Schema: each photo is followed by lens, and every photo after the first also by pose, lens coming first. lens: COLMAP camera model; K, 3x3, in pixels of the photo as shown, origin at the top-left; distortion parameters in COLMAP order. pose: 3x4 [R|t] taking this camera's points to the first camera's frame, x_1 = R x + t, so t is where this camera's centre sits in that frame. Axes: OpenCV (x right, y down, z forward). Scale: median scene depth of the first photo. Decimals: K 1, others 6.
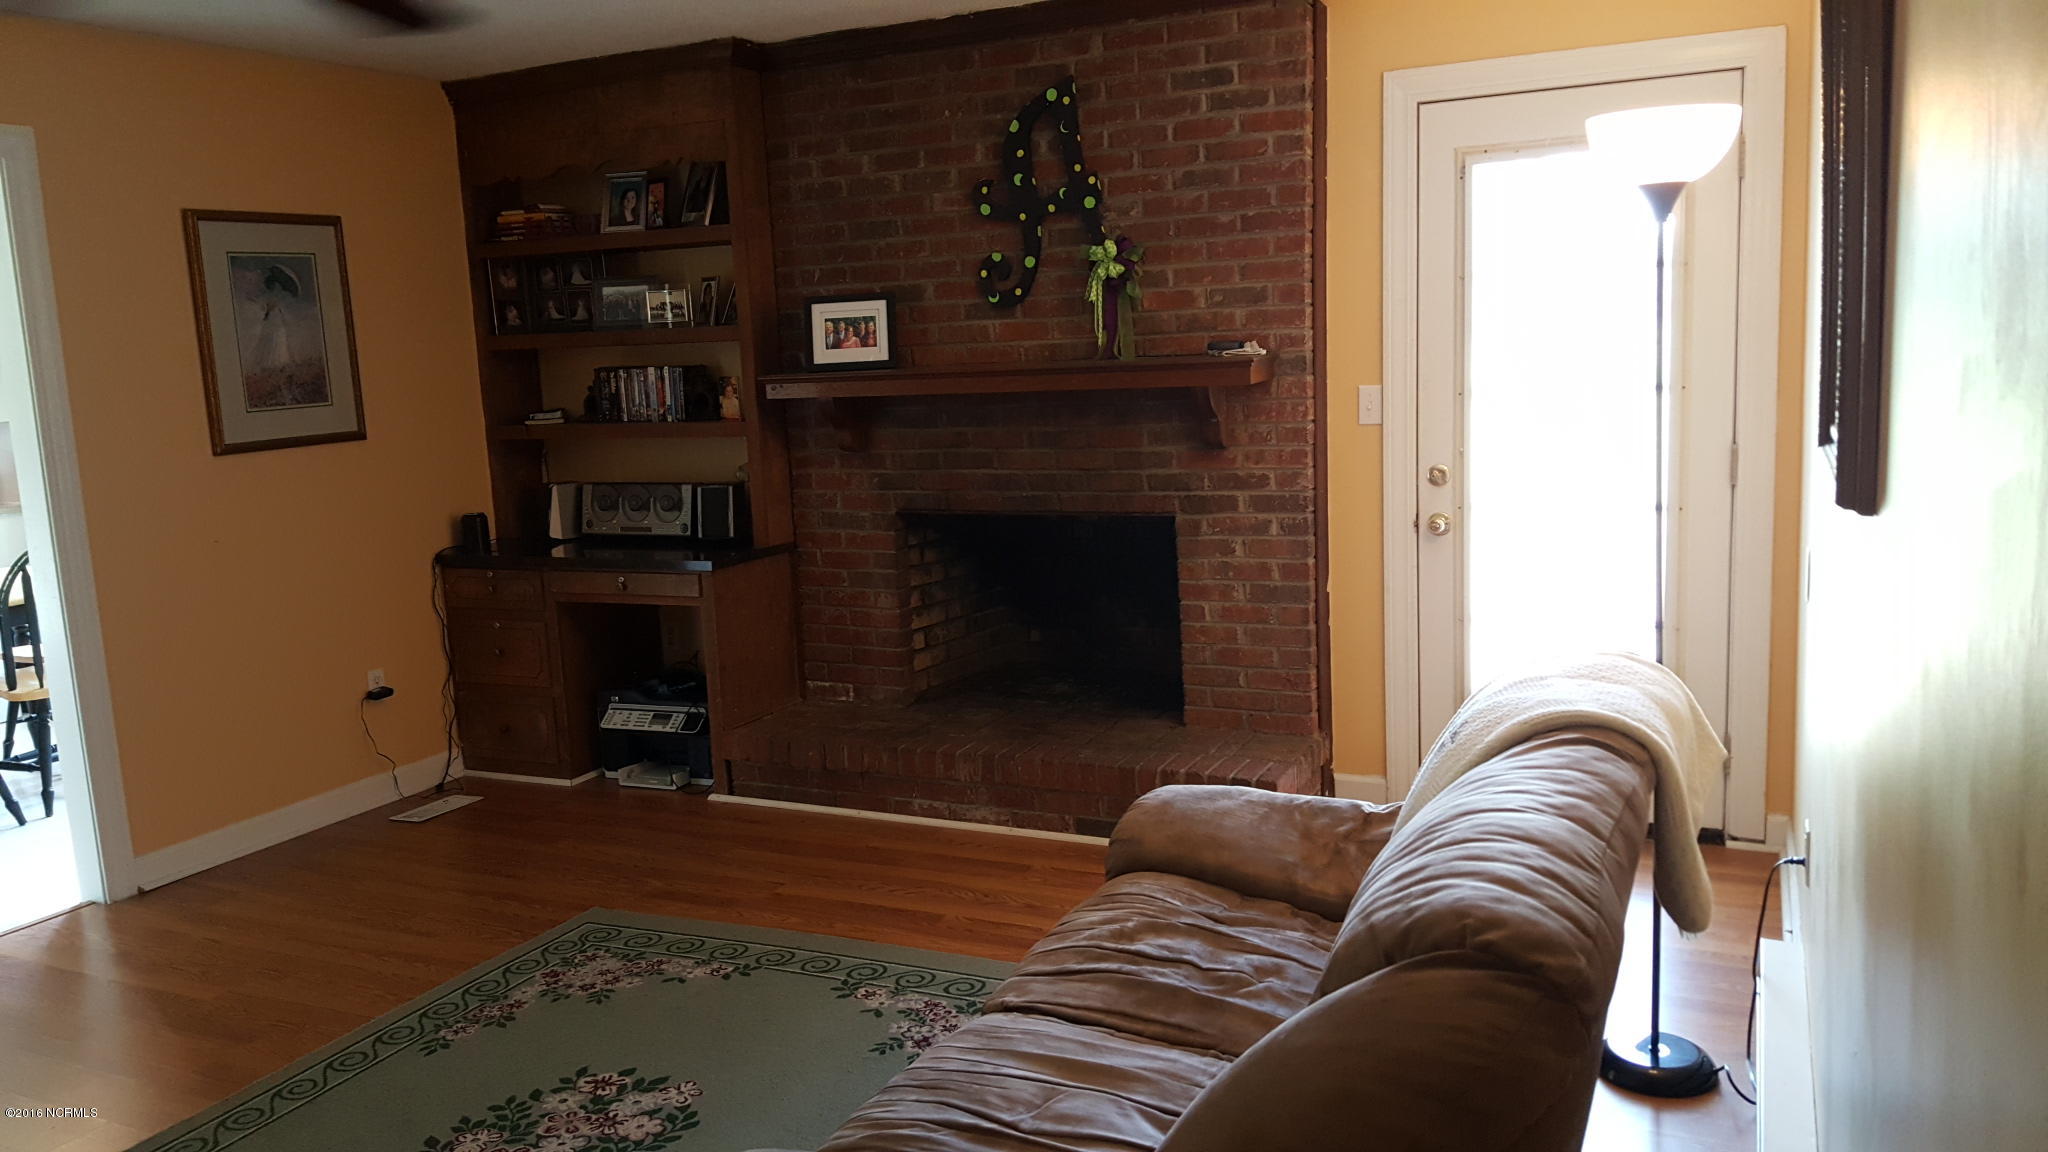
lens RADIAL K [[1516.4, 0, 1030.2], [0, 1516.4, 561.3], [0, 0, 1]] dist [0.133680, -0.205565]
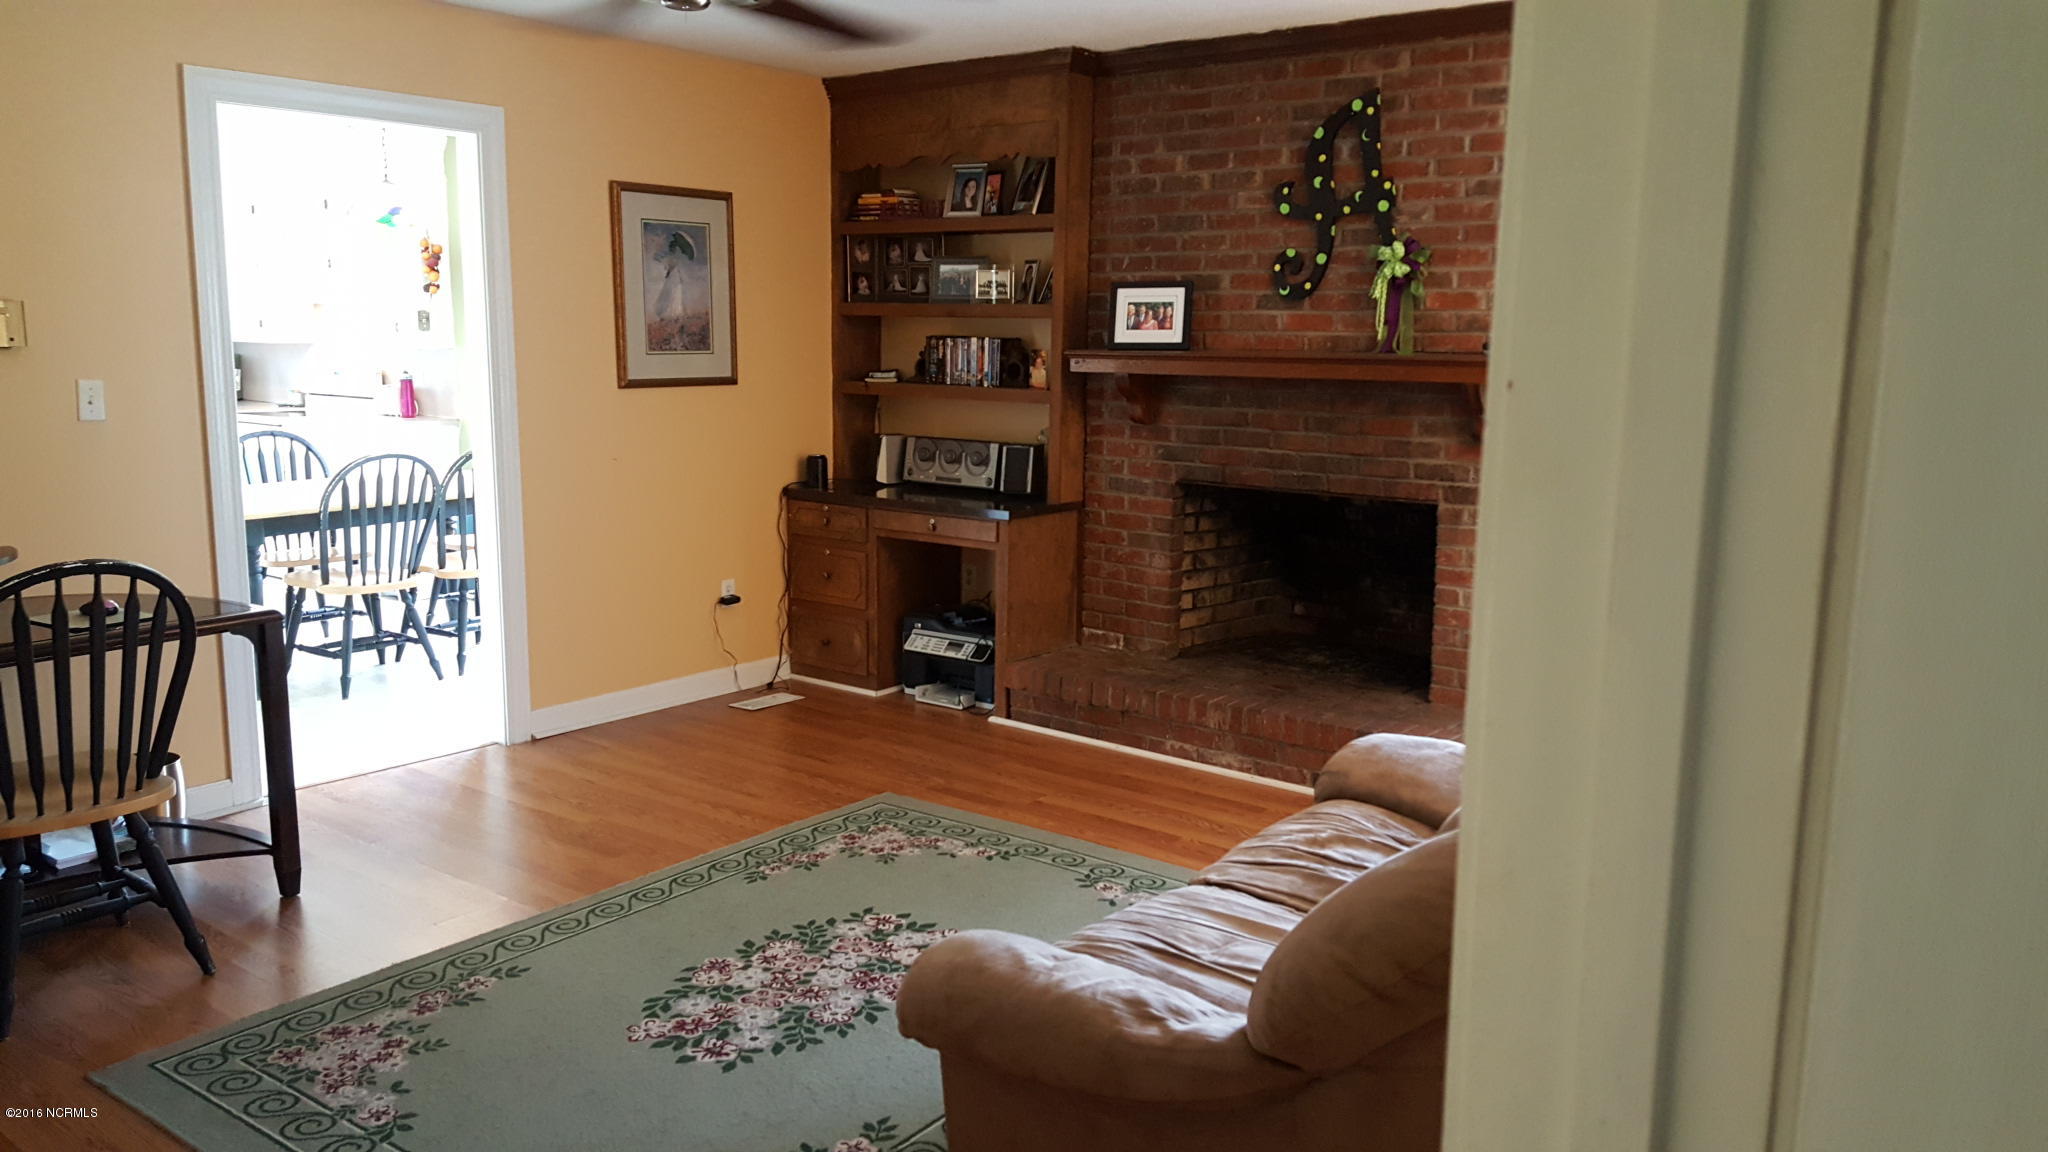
lens RADIAL K [[1516.4, 0, 1006.0], [0, 1516.4, 561.7], [0, 0, 1]] dist [0.133680, -0.205565]
pose [[0.973332, 0.092807, -0.209791, 0.029177], [-0.090468, 0.995683, 0.020740, 0.014478], [0.210811, -0.001208, 0.977526, -0.104886]]
